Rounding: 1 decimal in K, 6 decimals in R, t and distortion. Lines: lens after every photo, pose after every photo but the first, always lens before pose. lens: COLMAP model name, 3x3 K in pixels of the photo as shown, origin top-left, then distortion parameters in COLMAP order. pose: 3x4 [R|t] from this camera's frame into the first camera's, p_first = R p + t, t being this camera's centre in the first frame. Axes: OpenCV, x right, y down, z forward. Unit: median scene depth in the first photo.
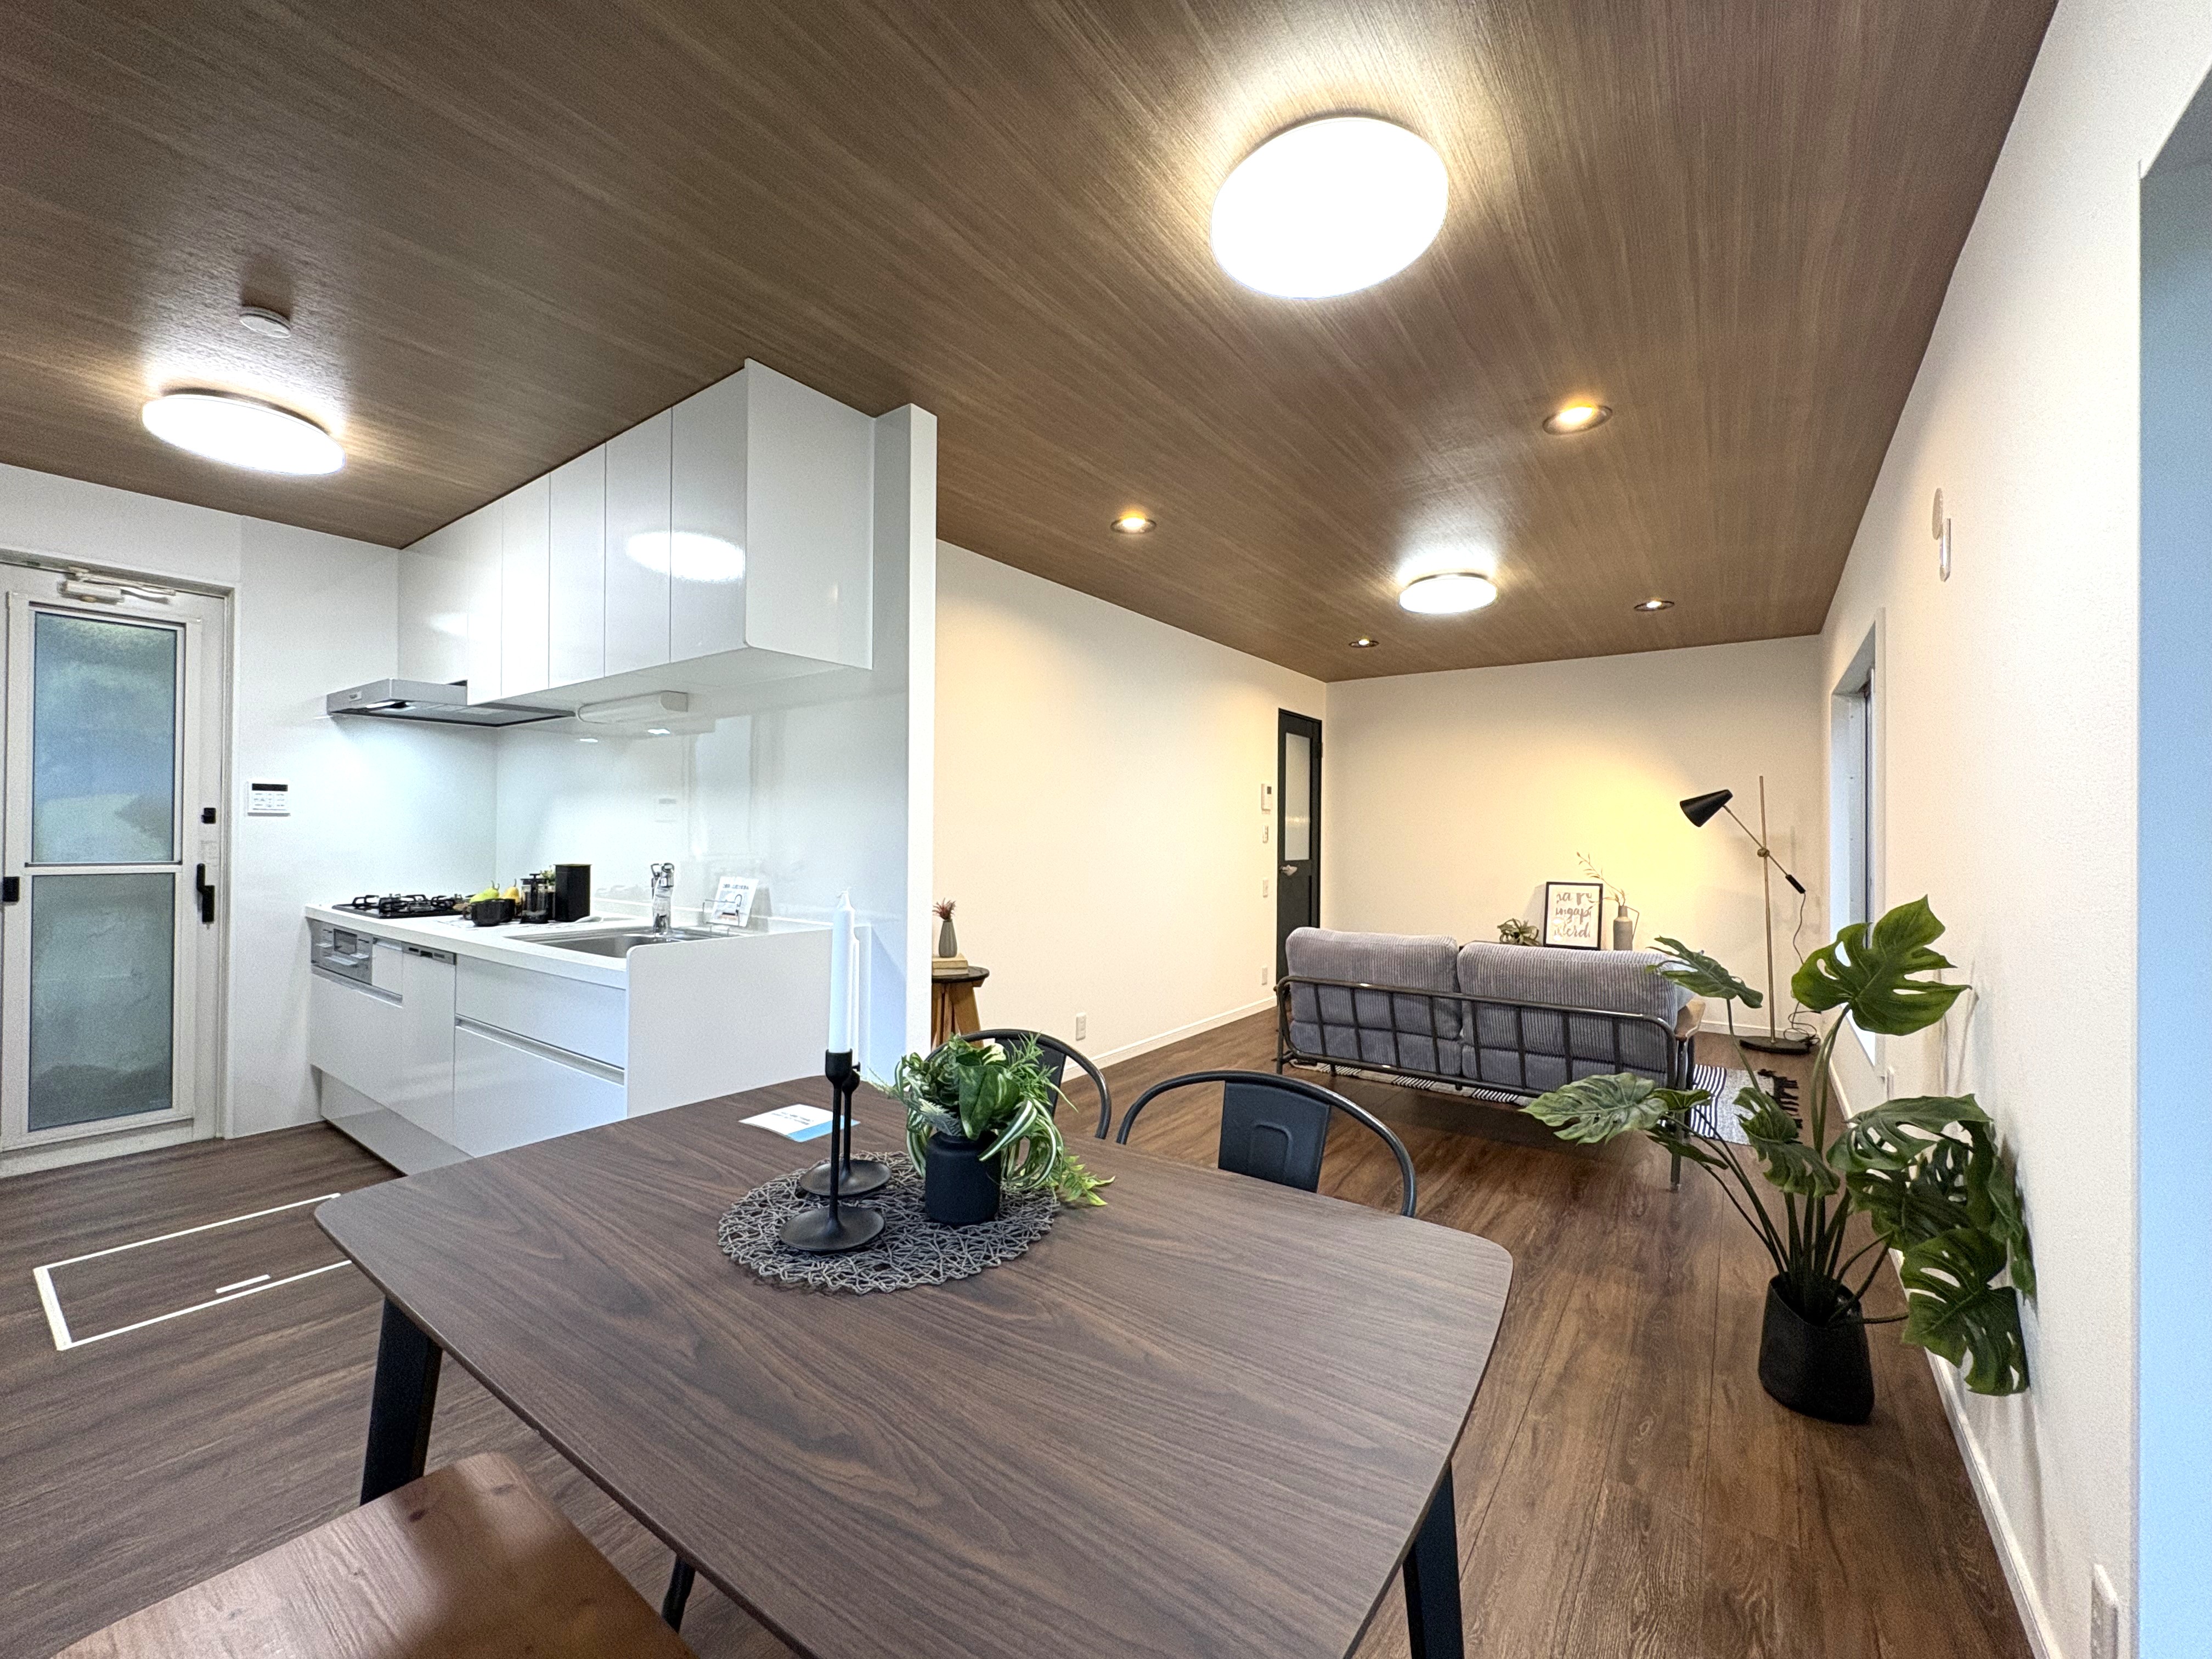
lens RADIAL K [[885.8, 0, 1105.4], [0, 885.8, 828.9], [0, 0, 1]] dist [0.000947, 0.000096]
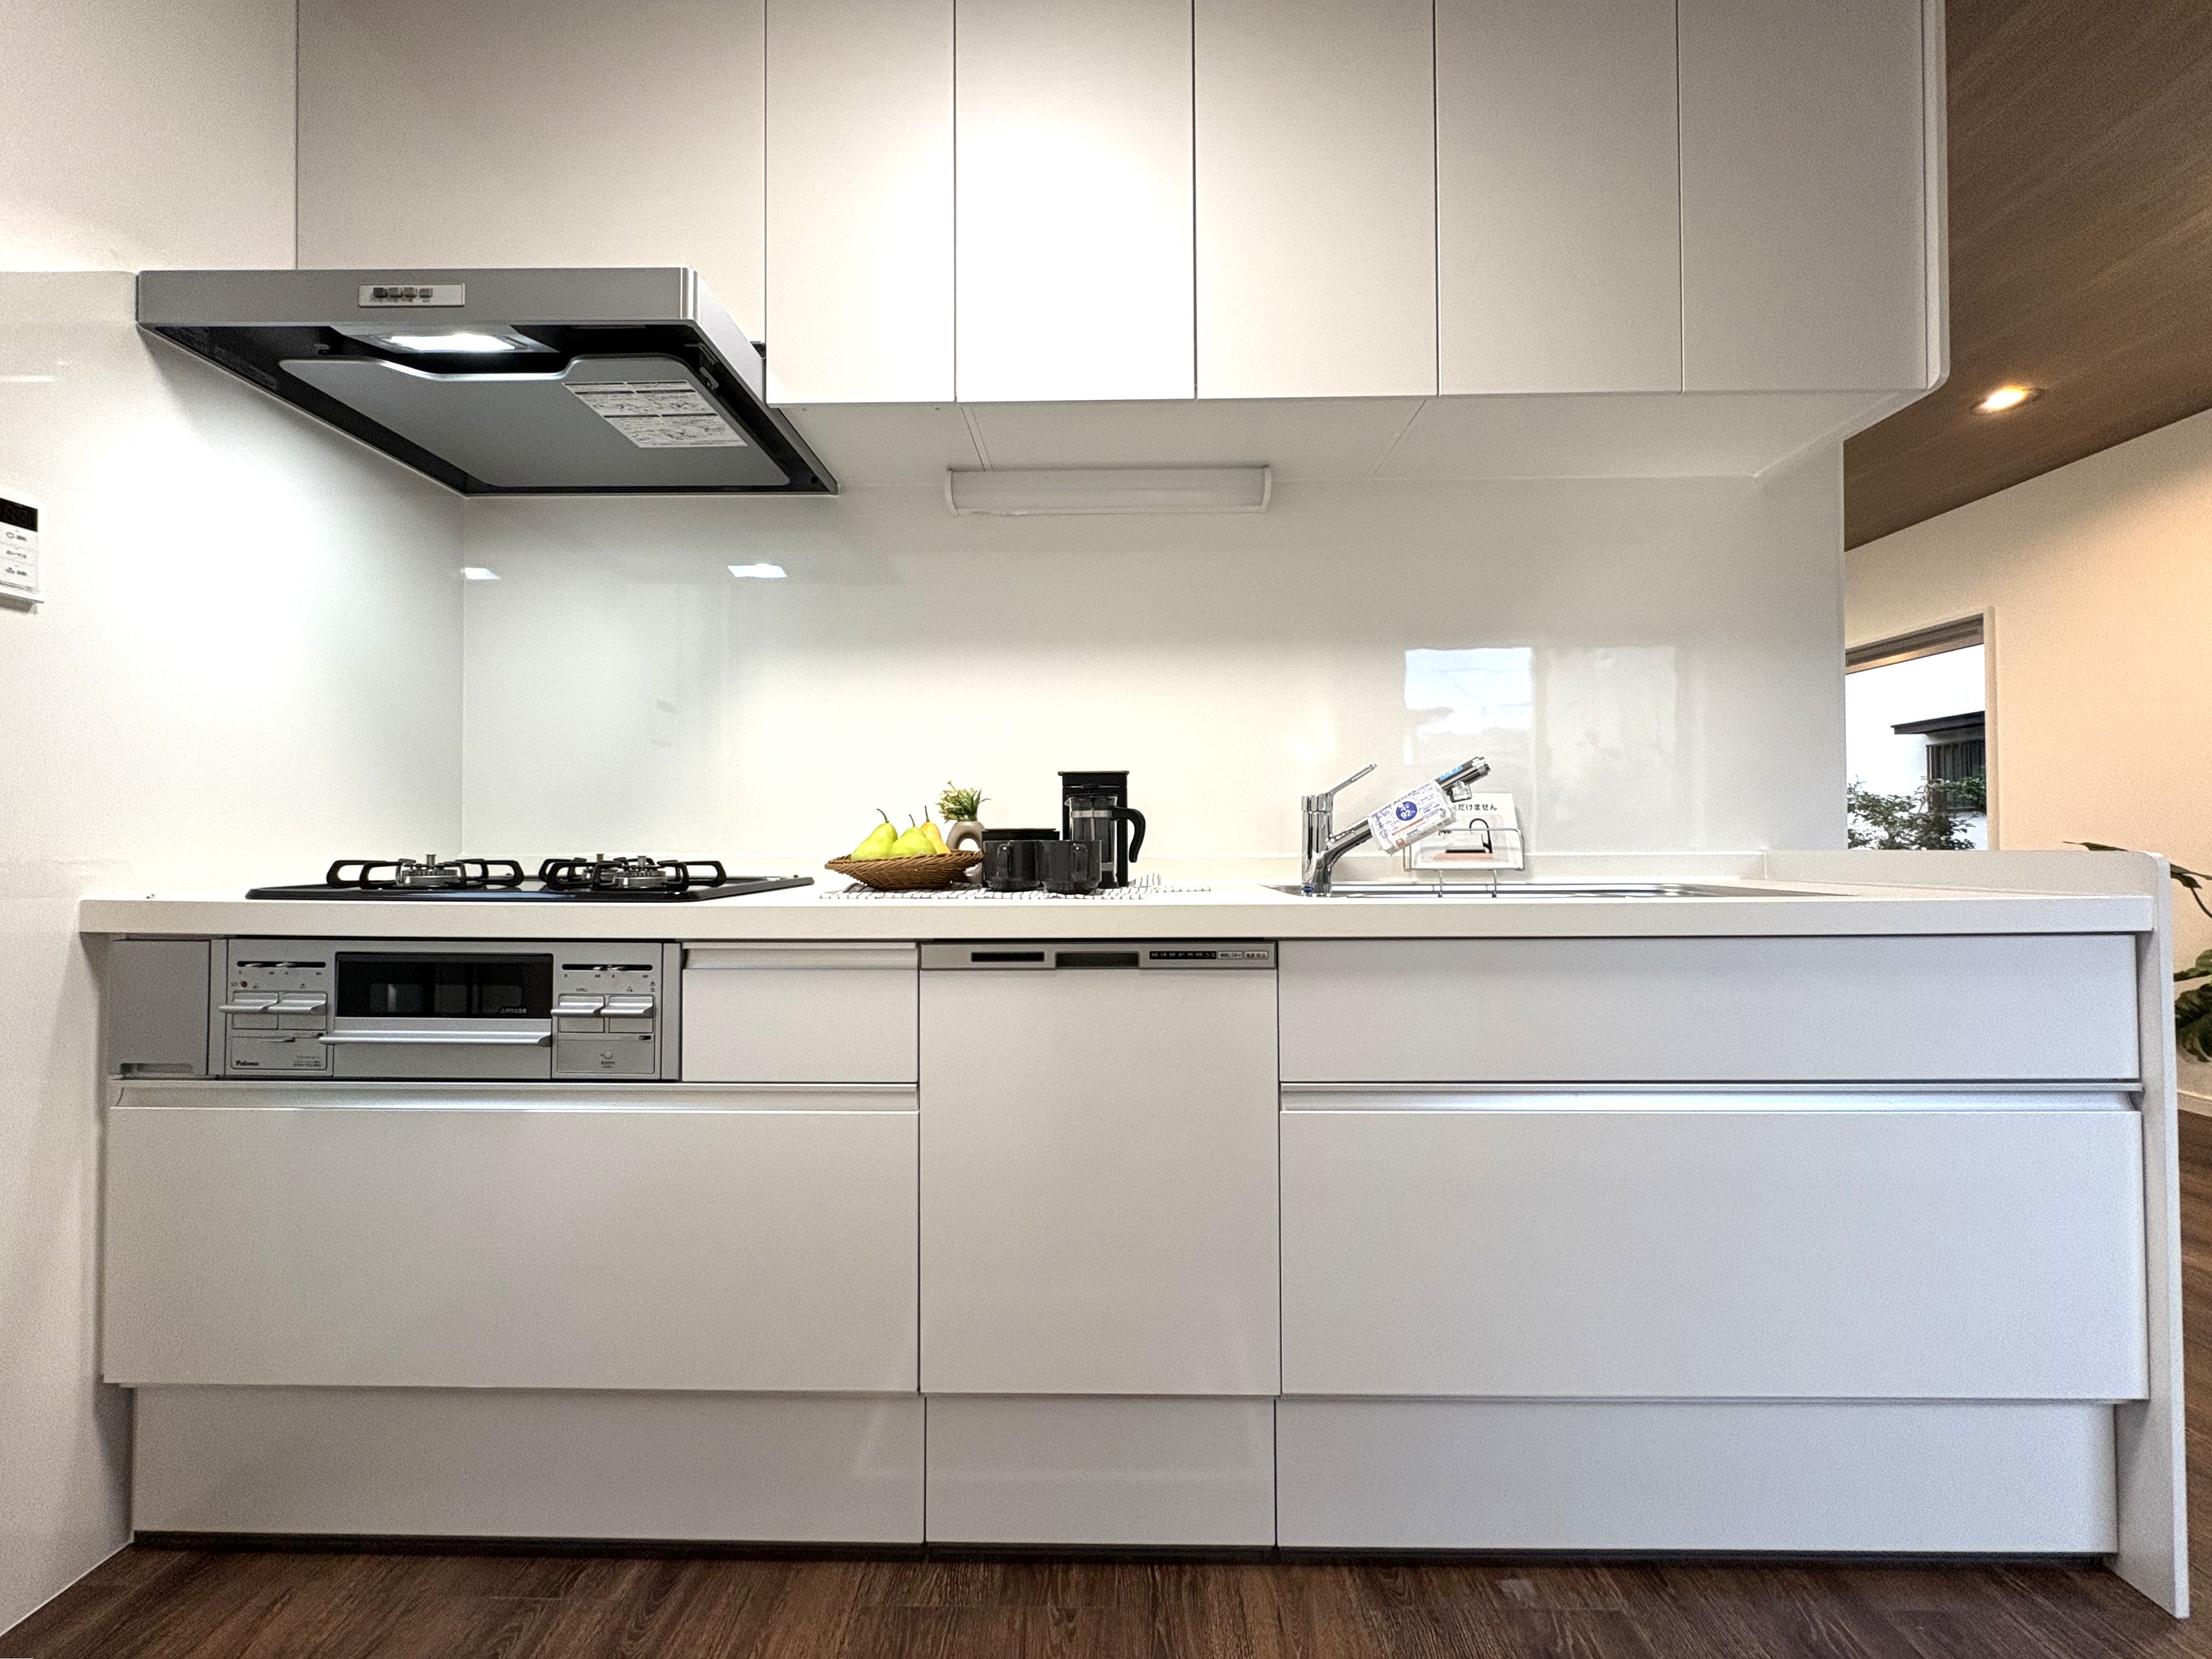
lens RADIAL K [[885.8, 0, 1108.4], [0, 885.8, 825.7], [0, 0, 1]] dist [0.000947, 0.000096]
pose [[0.813820, -0.003220, 0.581108, -0.841273], [0.008716, 0.999940, -0.006666, 0.069897], [-0.581052, 0.010490, 0.813799, 0.557803]]
